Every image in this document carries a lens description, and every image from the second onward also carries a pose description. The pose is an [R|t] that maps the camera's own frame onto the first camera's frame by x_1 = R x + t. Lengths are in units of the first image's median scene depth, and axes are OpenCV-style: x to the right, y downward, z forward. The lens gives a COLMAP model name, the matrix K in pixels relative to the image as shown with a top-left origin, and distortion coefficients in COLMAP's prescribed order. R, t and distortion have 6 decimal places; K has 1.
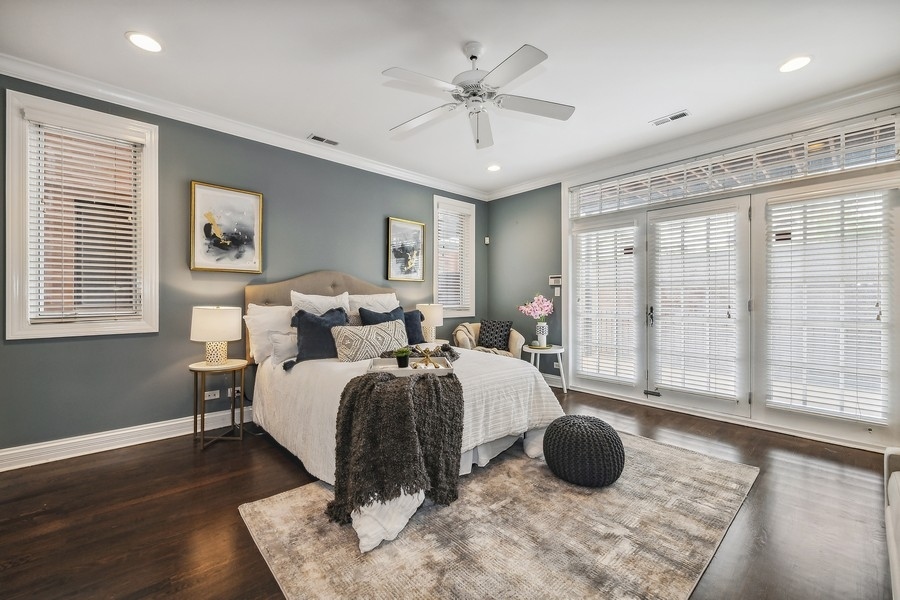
lens RADIAL K [[364.4, 0, 449.4], [0, 364.4, 296.4], [0, 0, 1]] dist [0.003002, -0.001665]
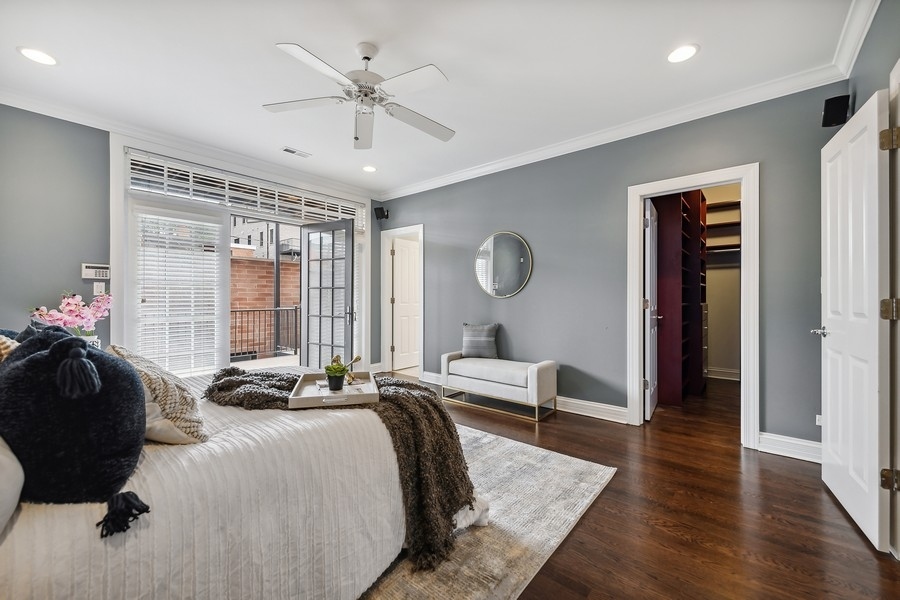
lens RADIAL K [[364.4, 0, 449.8], [0, 364.4, 297.4], [0, 0, 1]] dist [0.003002, -0.001665]
pose [[-0.132193, 0.004865, 0.991212, -0.470604], [0.009548, 0.999948, -0.003635, 0.010714], [-0.991178, 0.008983, -0.132233, 0.448339]]
